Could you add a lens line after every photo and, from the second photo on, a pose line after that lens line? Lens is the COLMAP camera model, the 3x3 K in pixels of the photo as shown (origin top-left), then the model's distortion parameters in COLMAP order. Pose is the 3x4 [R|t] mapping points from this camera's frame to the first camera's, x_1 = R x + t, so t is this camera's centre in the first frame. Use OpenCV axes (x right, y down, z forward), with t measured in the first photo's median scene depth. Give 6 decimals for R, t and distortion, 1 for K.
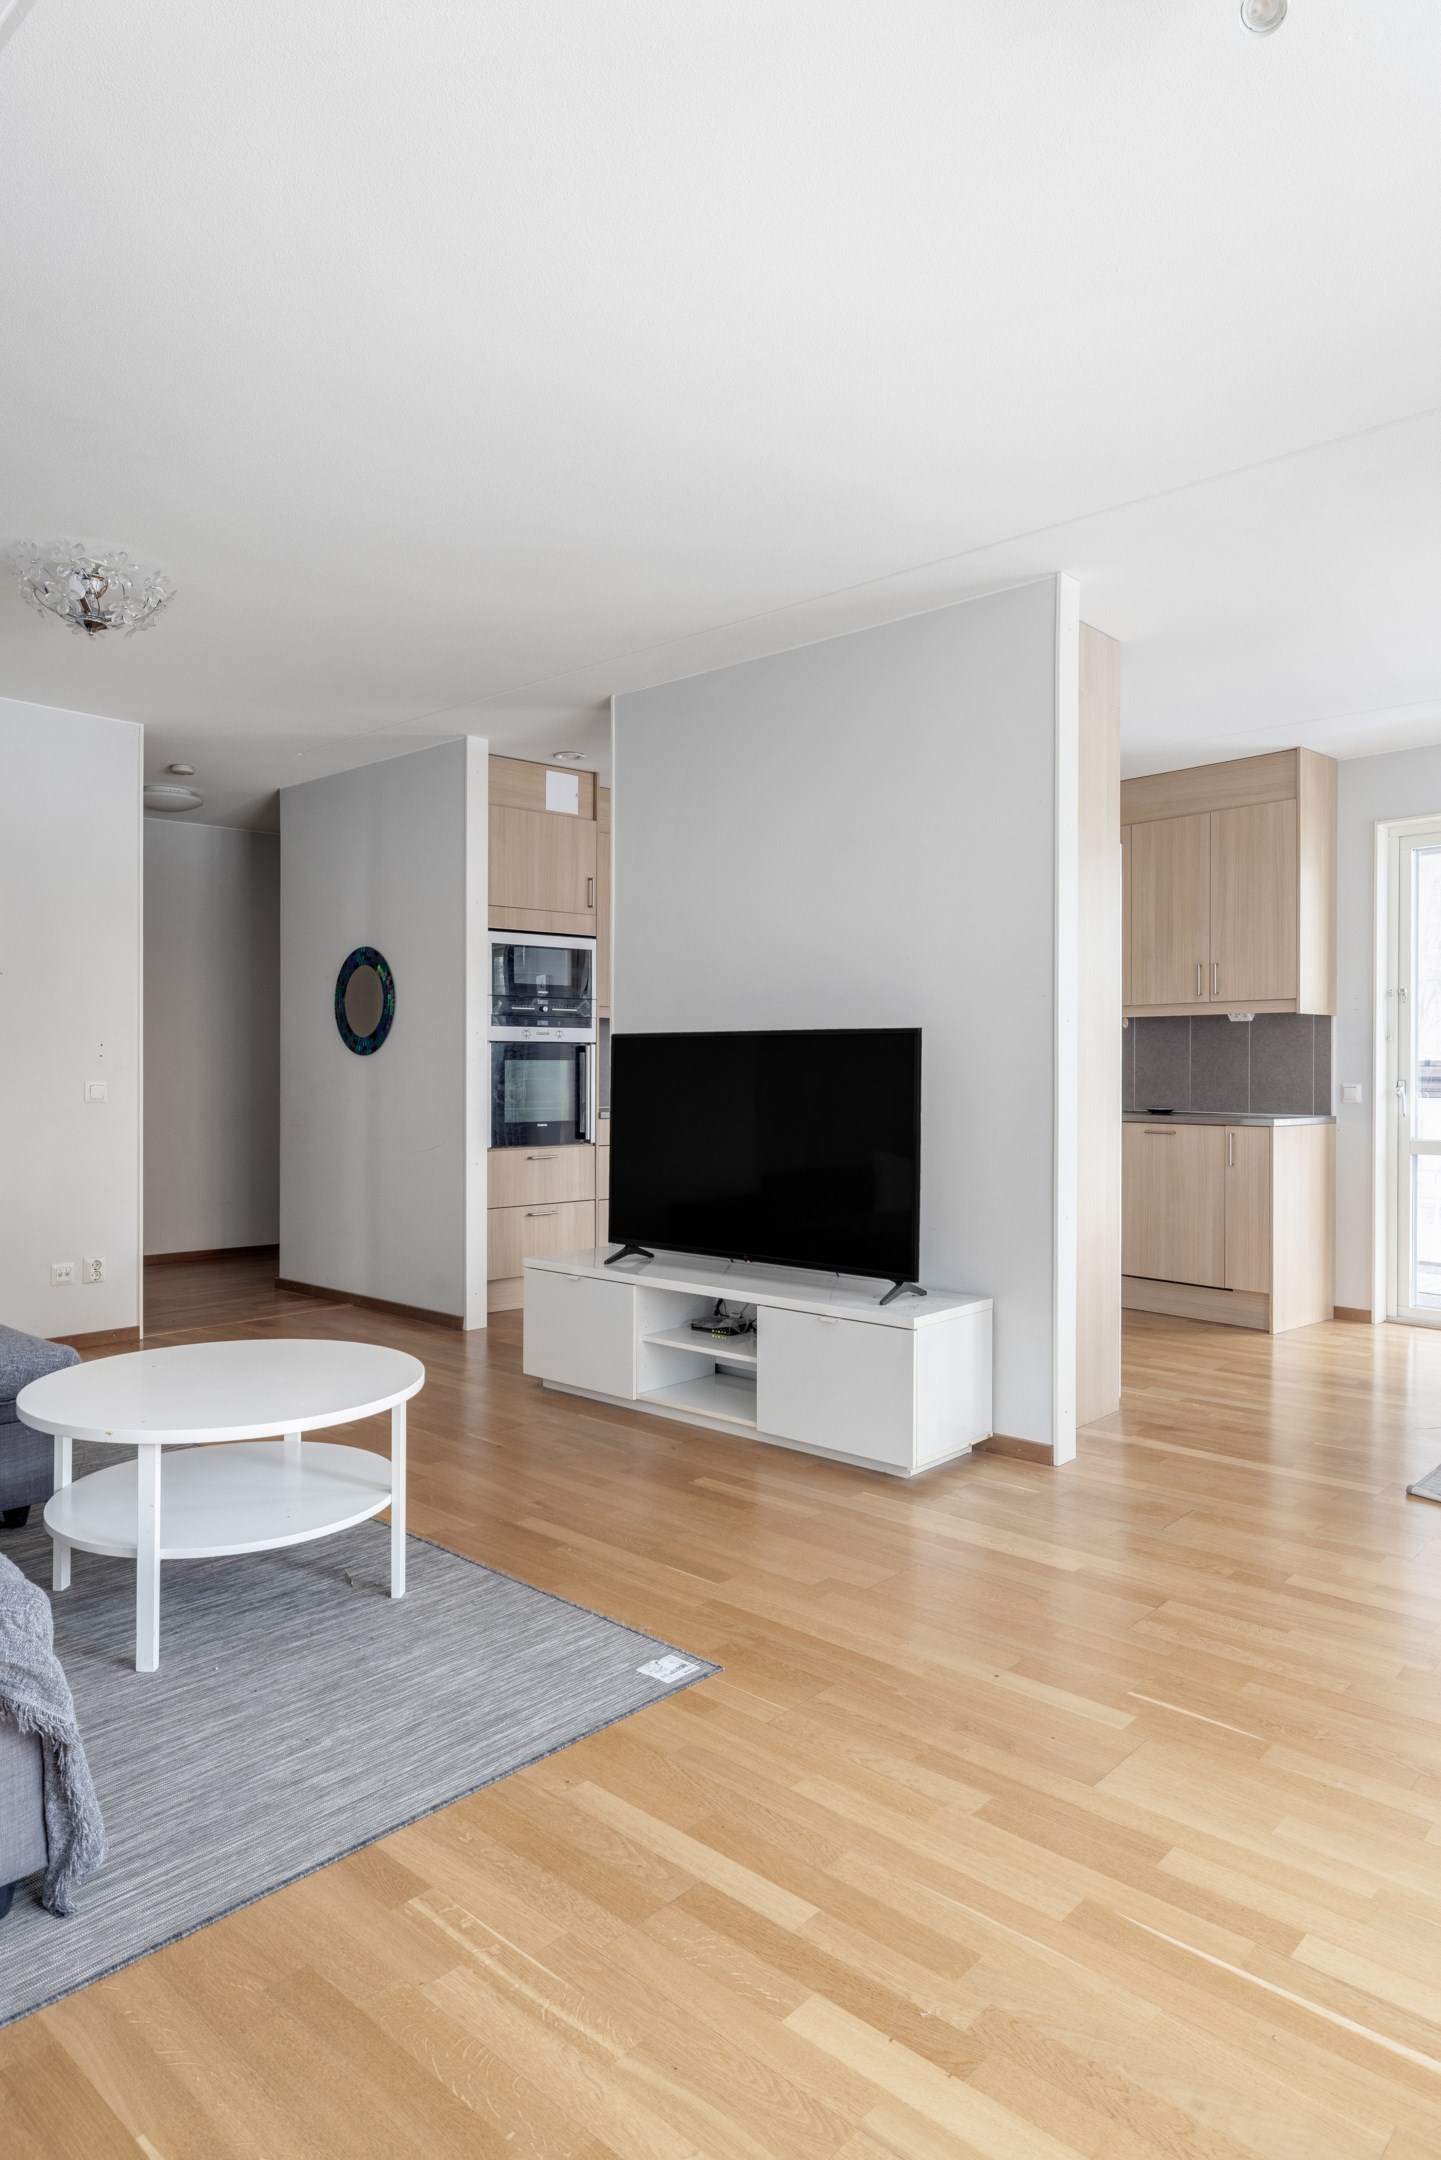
lens RADIAL K [[1302.8, 0, 720.5], [0, 1302.8, 1080.0], [0, 0, 1]] dist [-0.003562, 0.000057]
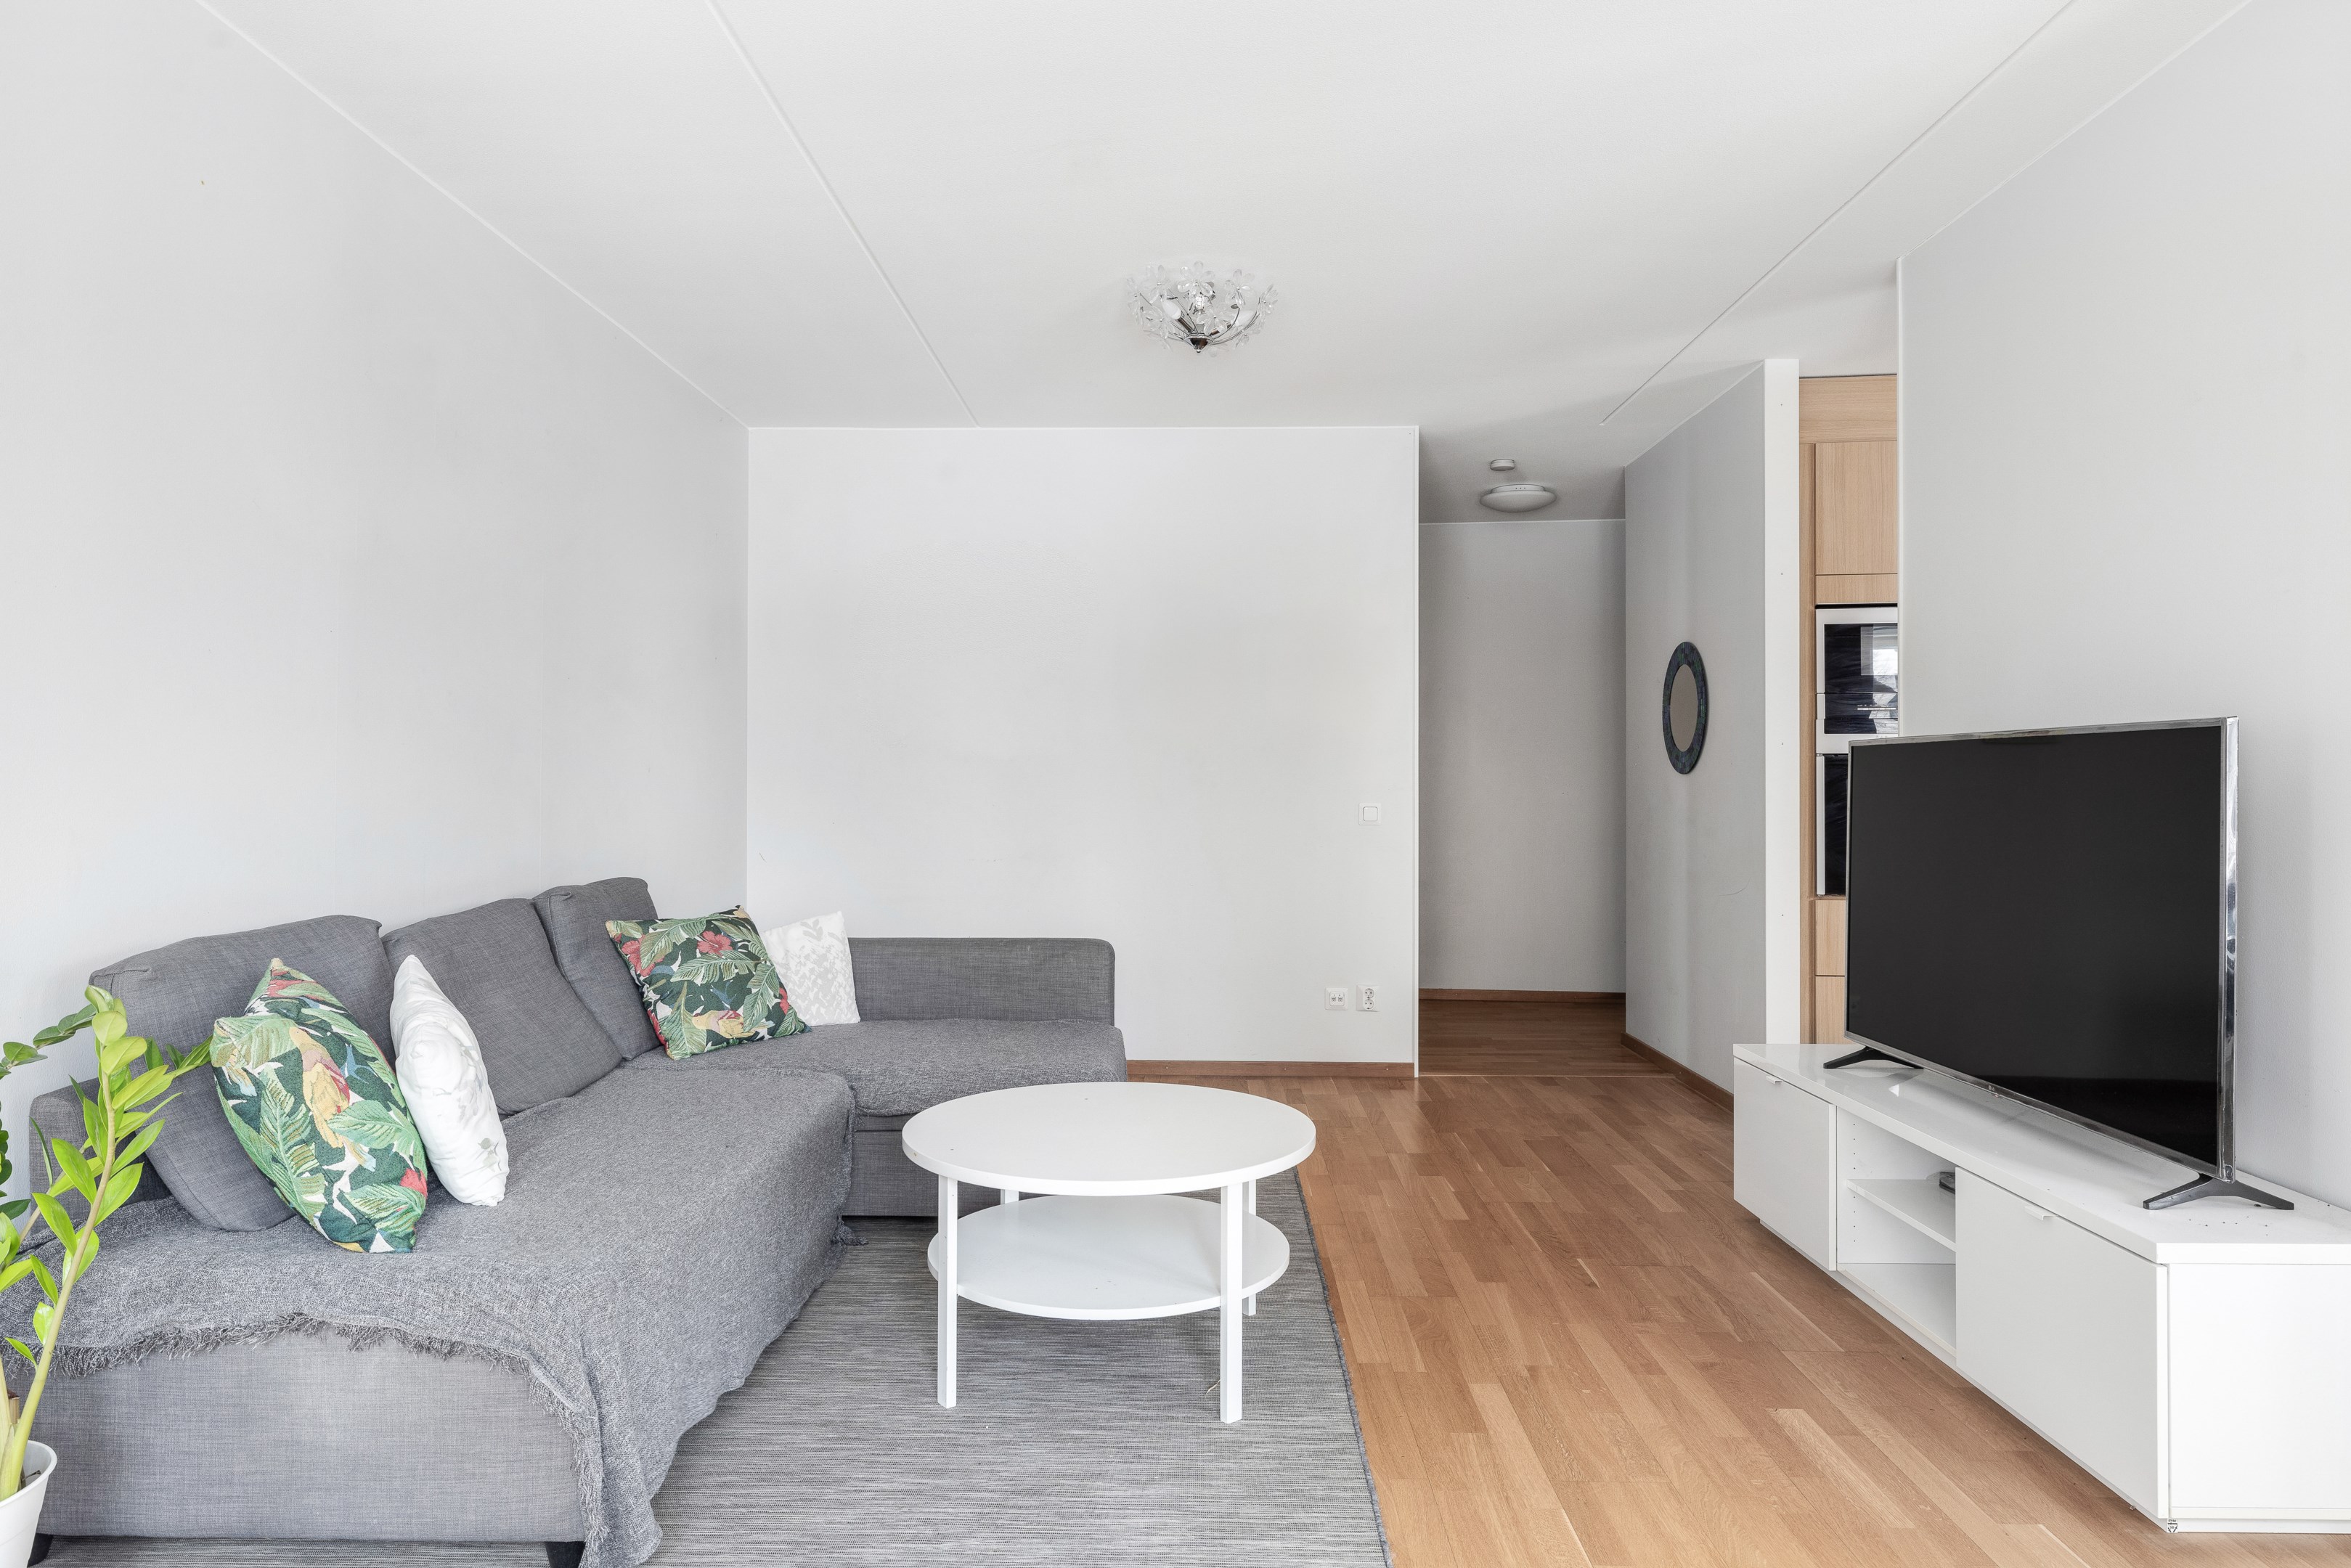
lens RADIAL K [[1421.4, 0, 1169.0], [0, 1421.4, 775.1], [0, 0, 1]] dist [-0.000662, -0.001035]
pose [[0.658917, -0.006676, -0.752186, 0.312057], [-0.008399, 0.999833, -0.016232, -0.002067], [0.752169, 0.017013, 0.658751, 0.272495]]
